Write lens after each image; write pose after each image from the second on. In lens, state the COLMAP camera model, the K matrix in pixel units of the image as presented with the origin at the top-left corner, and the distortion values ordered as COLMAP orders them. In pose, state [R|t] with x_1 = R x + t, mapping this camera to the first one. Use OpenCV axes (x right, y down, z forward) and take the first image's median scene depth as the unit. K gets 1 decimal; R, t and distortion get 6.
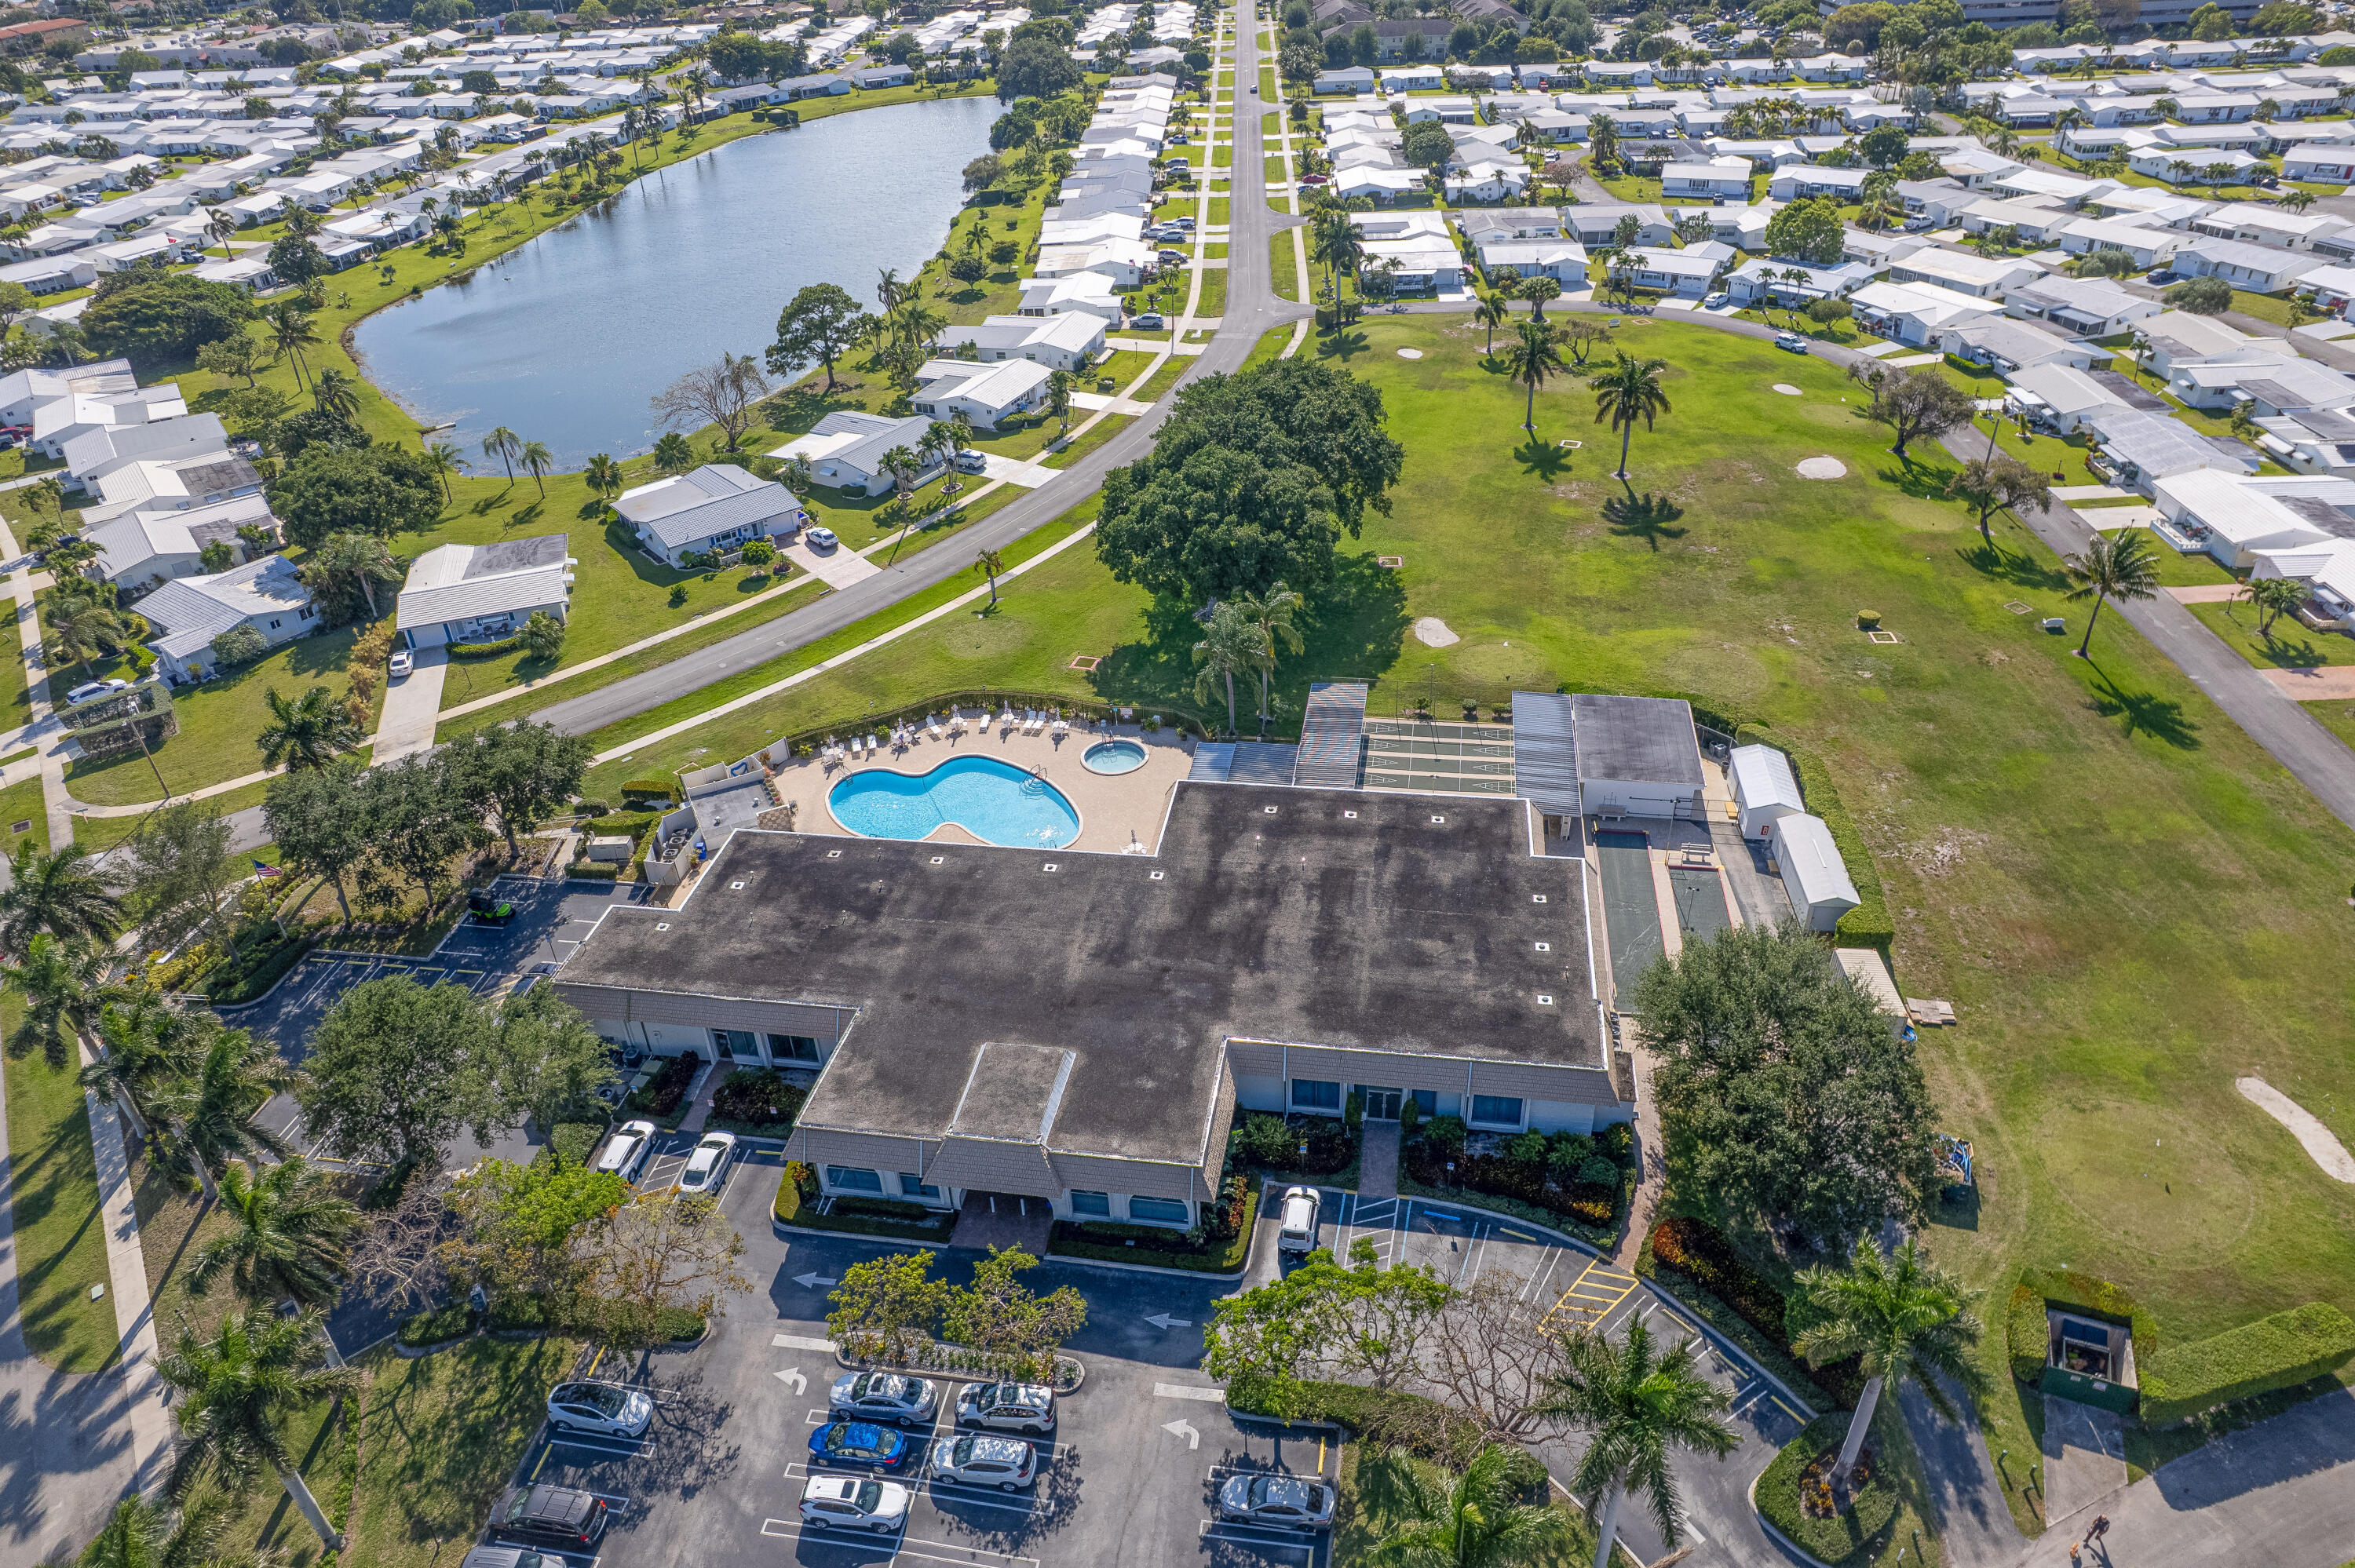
lens RADIAL K [[1552.4, 0, 1177.5], [0, 1552.4, 784.0], [0, 0, 1]] dist [-0.072889, 0.062186]
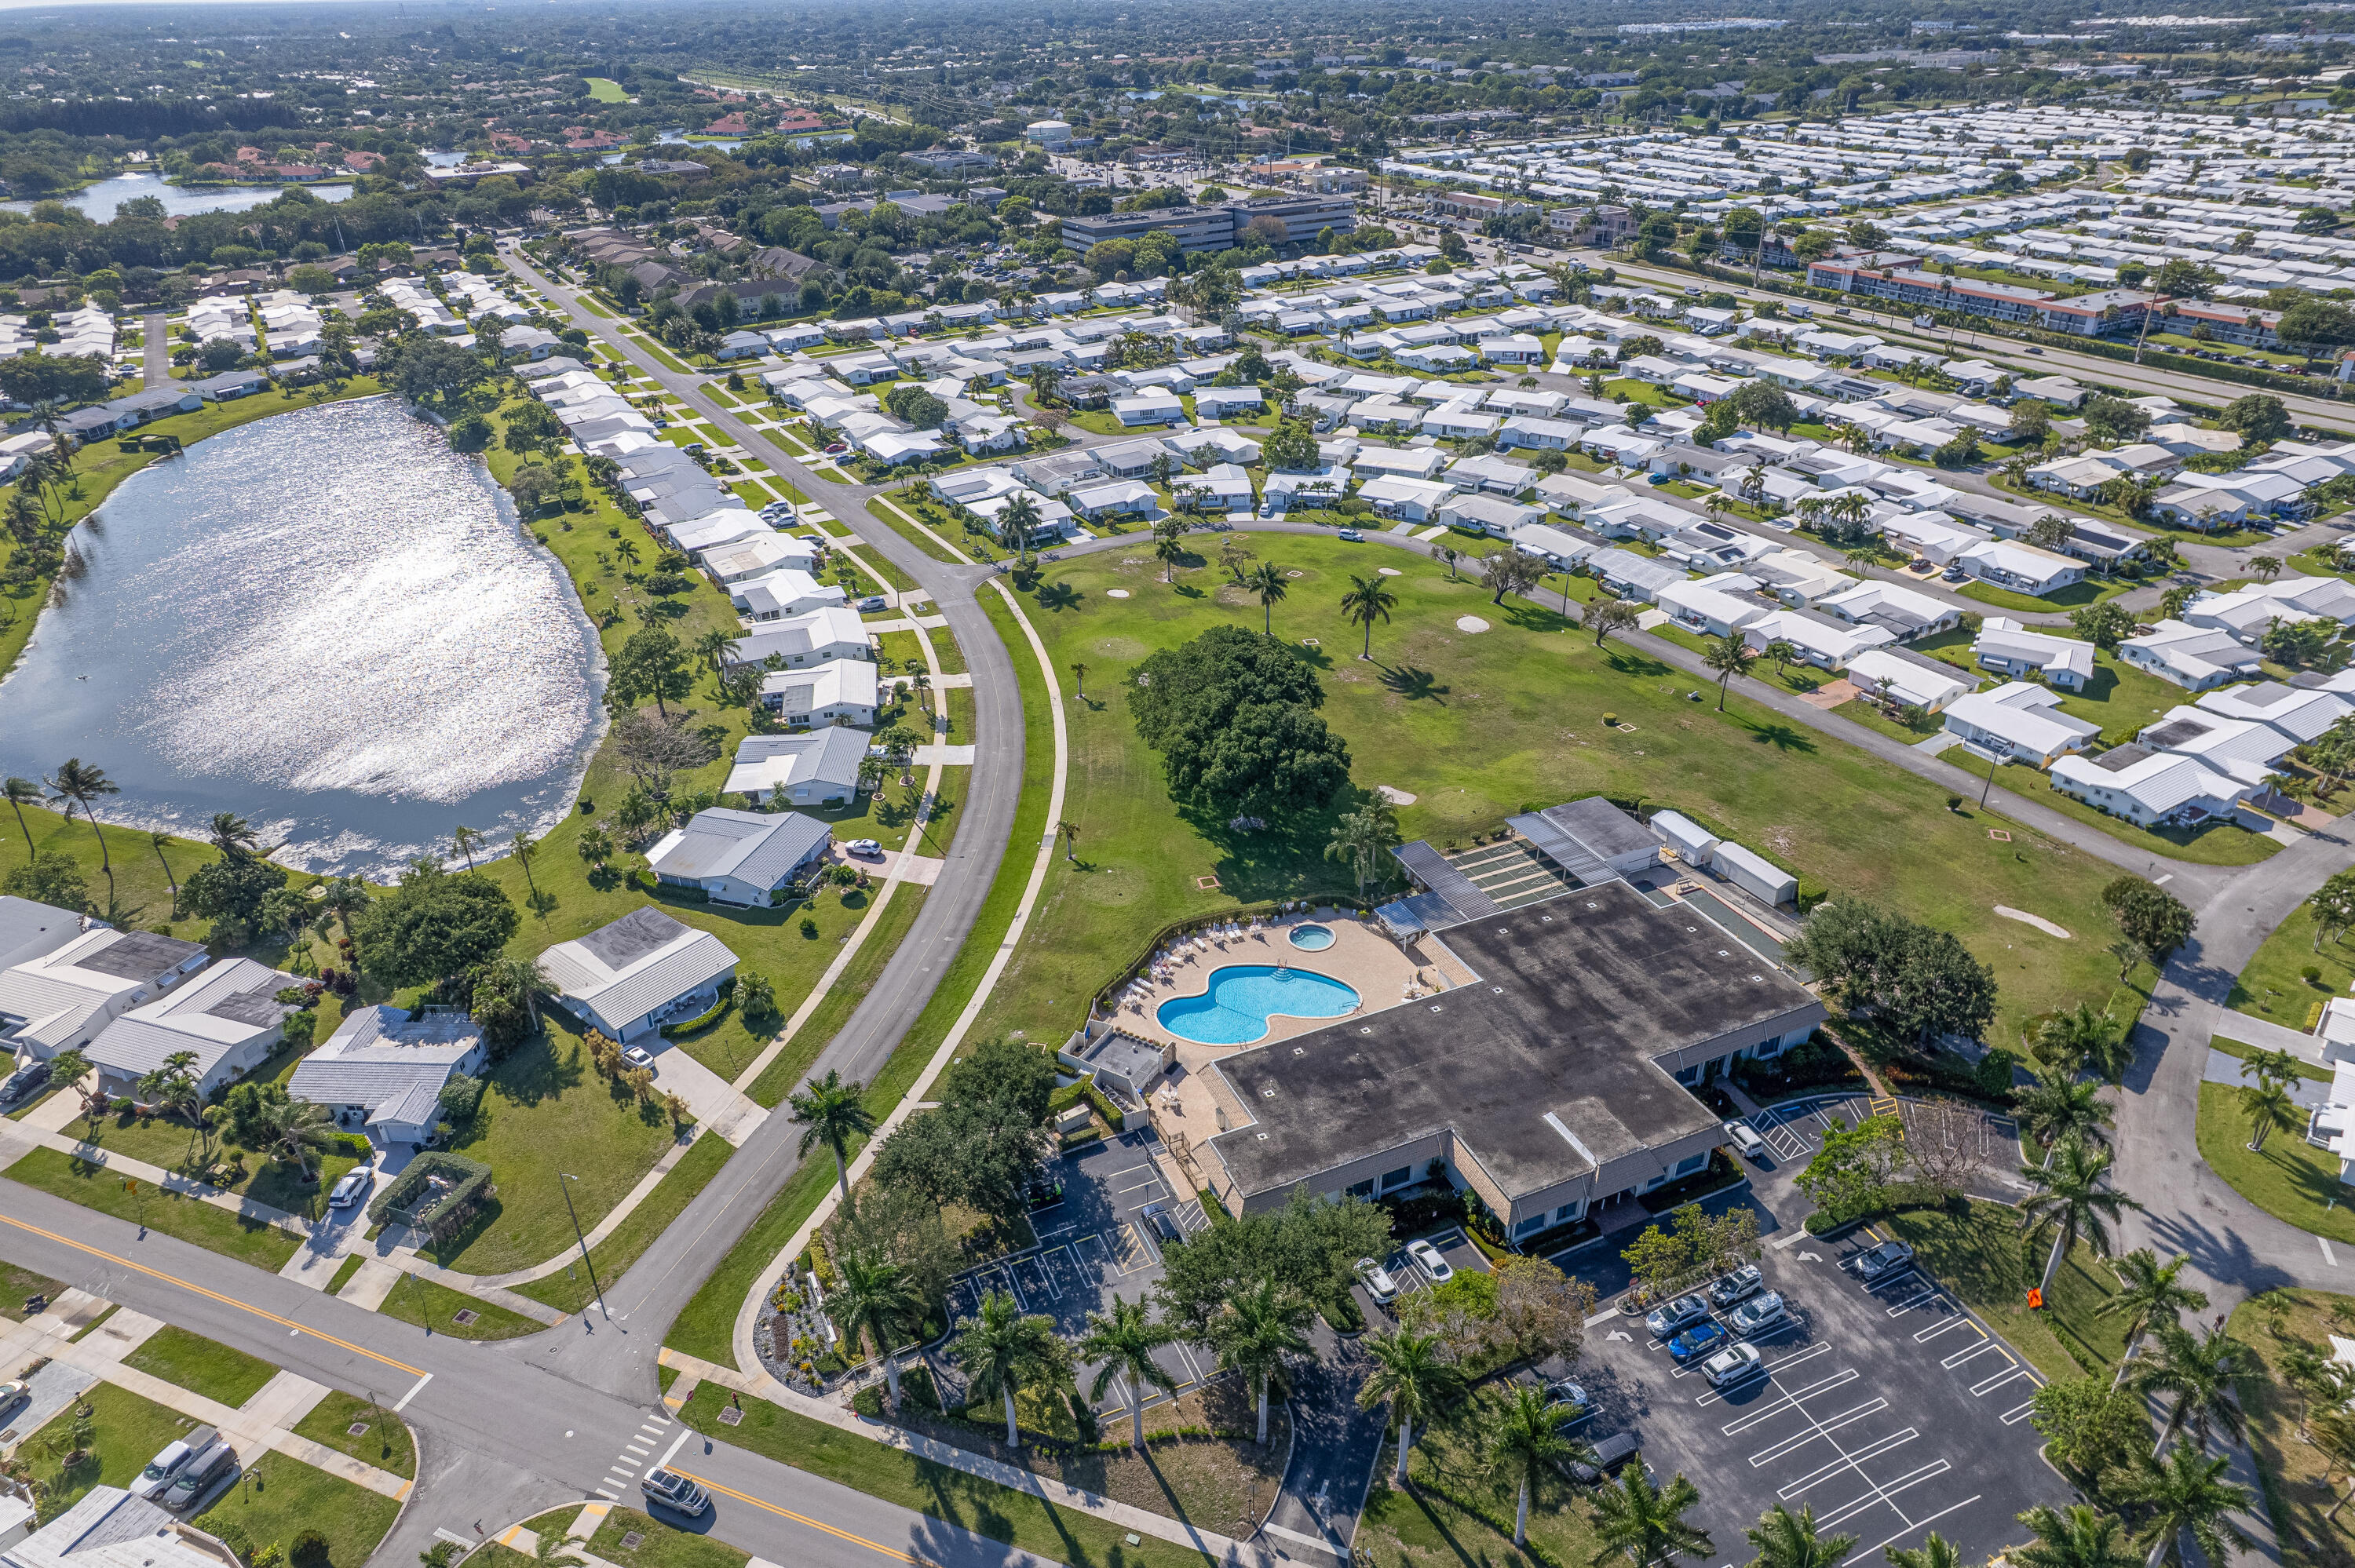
lens RADIAL K [[1508.3, 0, 1168.4], [0, 1508.3, 783.3], [0, 0, 1]] dist [-0.071296, 0.063285]
pose [[0.837098, -0.241446, 0.490887, -0.611188], [0.284576, 0.958554, -0.013811, -0.132279], [-0.467207, 0.151256, 0.871114, -0.103860]]
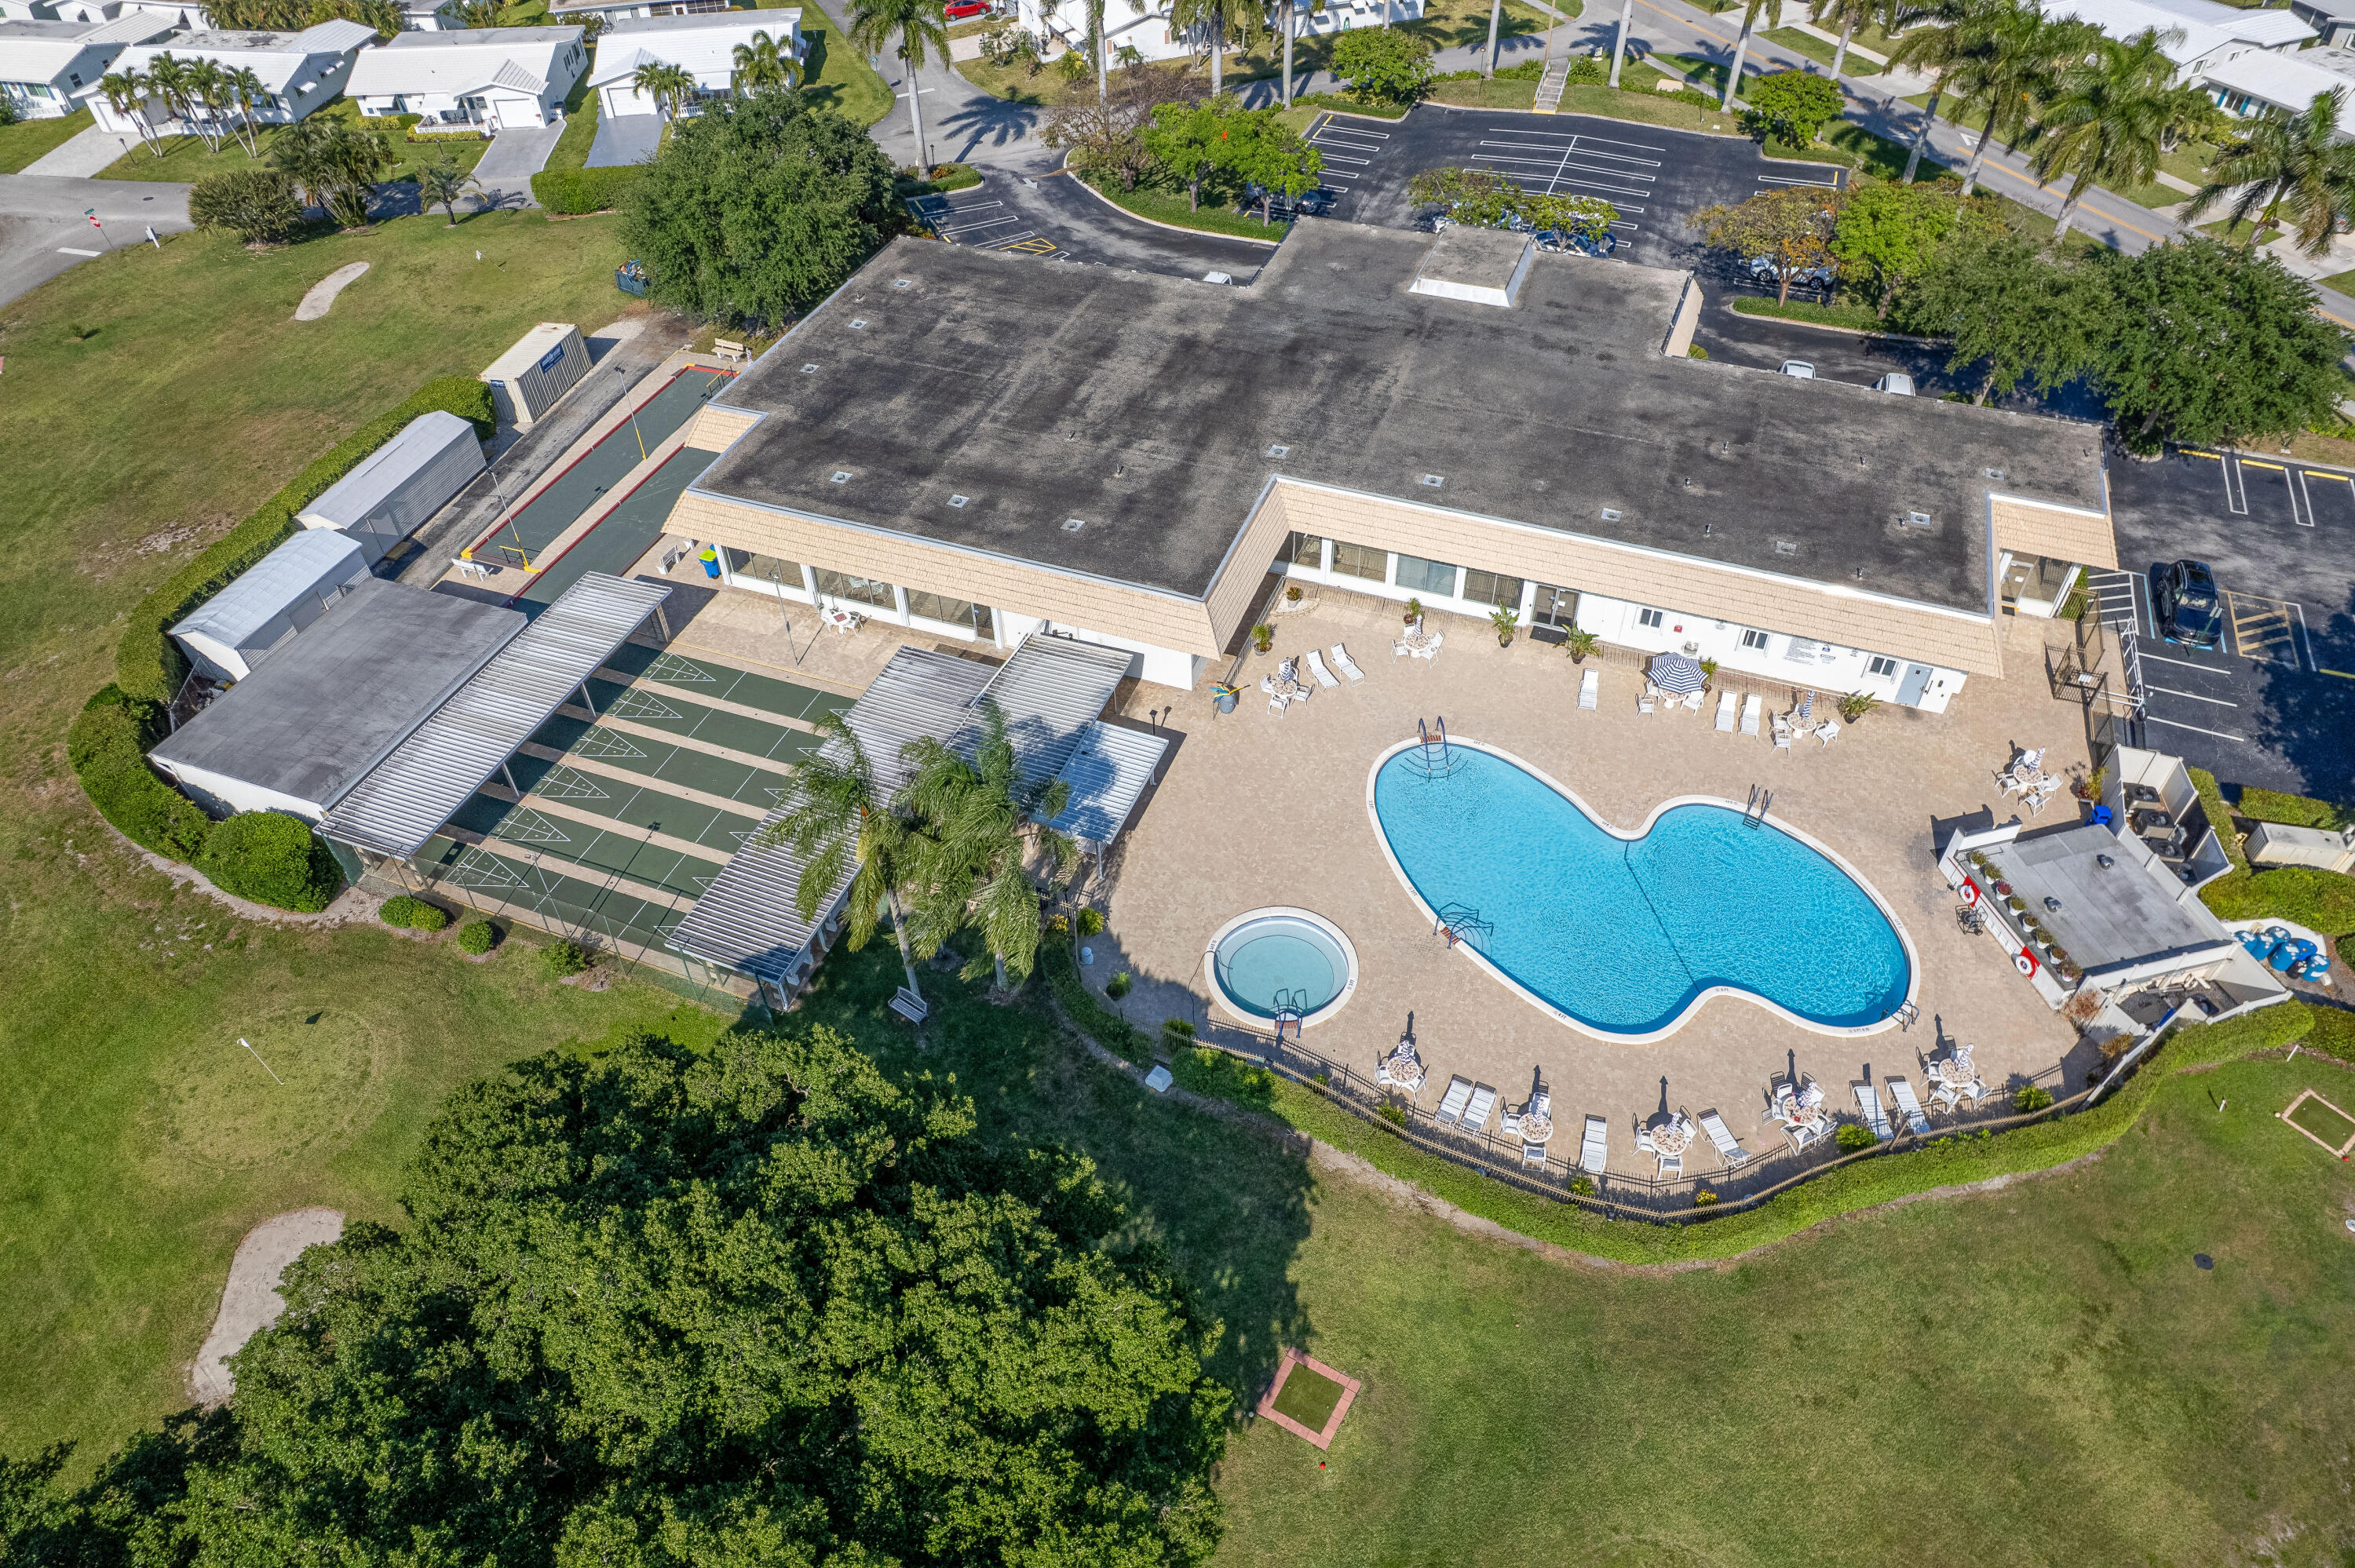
lens RADIAL K [[1552.4, 0, 1177.5], [0, 1552.4, 784.0], [0, 0, 1]] dist [-0.072889, 0.062186]
pose [[-0.977828, -0.091642, 0.188294, -0.072391], [0.161413, 0.243005, 0.956501, -0.366779], [-0.133412, 0.965687, -0.222824, 0.832044]]
